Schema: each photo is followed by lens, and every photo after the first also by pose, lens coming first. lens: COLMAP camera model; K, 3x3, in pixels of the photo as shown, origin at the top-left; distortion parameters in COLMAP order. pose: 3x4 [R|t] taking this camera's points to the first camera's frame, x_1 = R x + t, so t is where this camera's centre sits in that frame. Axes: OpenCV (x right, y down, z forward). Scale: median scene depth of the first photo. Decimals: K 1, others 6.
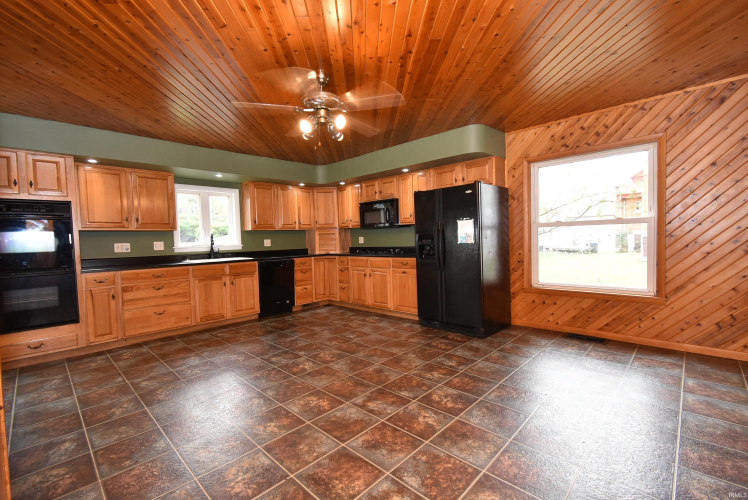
lens RADIAL K [[328.5, 0, 374.0], [0, 328.5, 250.0], [0, 0, 1]] dist [0.003484, -0.000265]
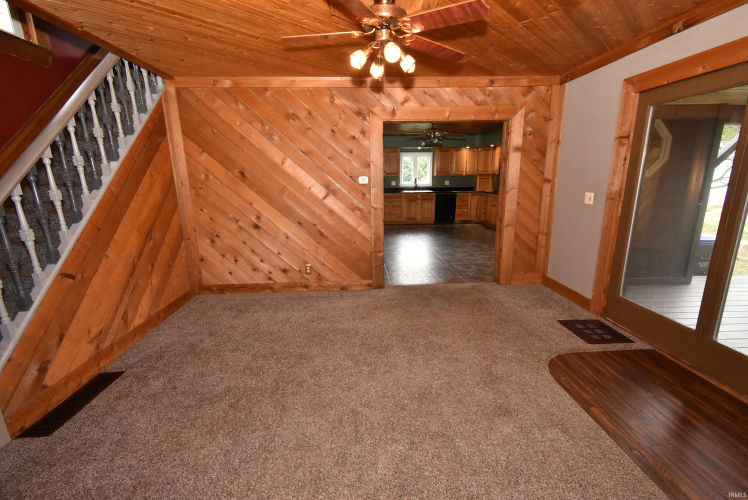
lens RADIAL K [[328.5, 0, 374.0], [0, 328.5, 250.0], [0, 0, 1]] dist [0.003484, -0.000265]
pose [[0.735373, 0.171932, -0.655489, 0.694080], [-0.034672, 0.975558, 0.216988, -0.046214], [0.676775, -0.136839, 0.723360, -0.662185]]
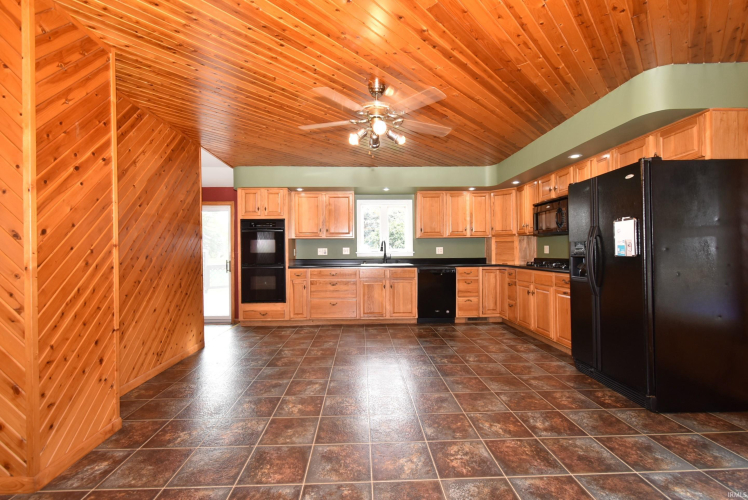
lens RADIAL K [[341.9, 0, 374.0], [0, 341.9, 250.0], [0, 0, 1]] dist [0.002301, 0.000185]
pose [[0.722407, 0.018698, -0.691215, 0.296982], [-0.036527, 0.999271, -0.011144, -0.005174], [0.690502, 0.033298, 0.722563, 0.128483]]
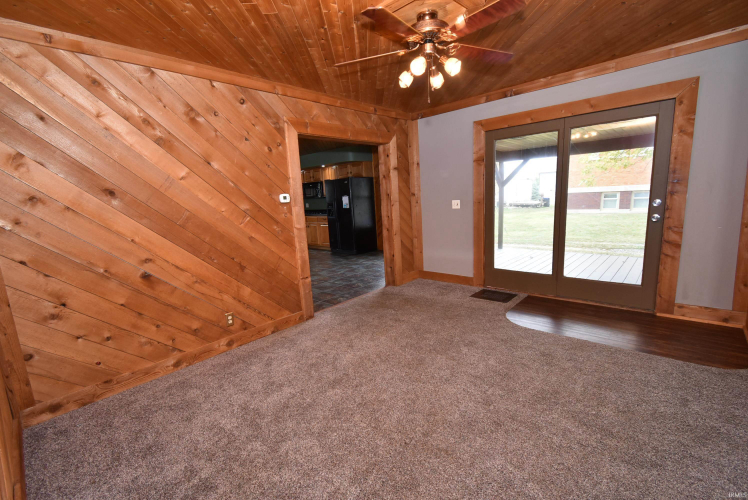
lens RADIAL K [[328.5, 0, 374.0], [0, 328.5, 250.0], [0, 0, 1]] dist [0.003484, -0.000265]
pose [[0.999376, -0.026886, 0.022919, 0.303484], [0.023749, 0.991541, 0.127604, -0.014482], [-0.026156, -0.126980, 0.991560, -0.779959]]
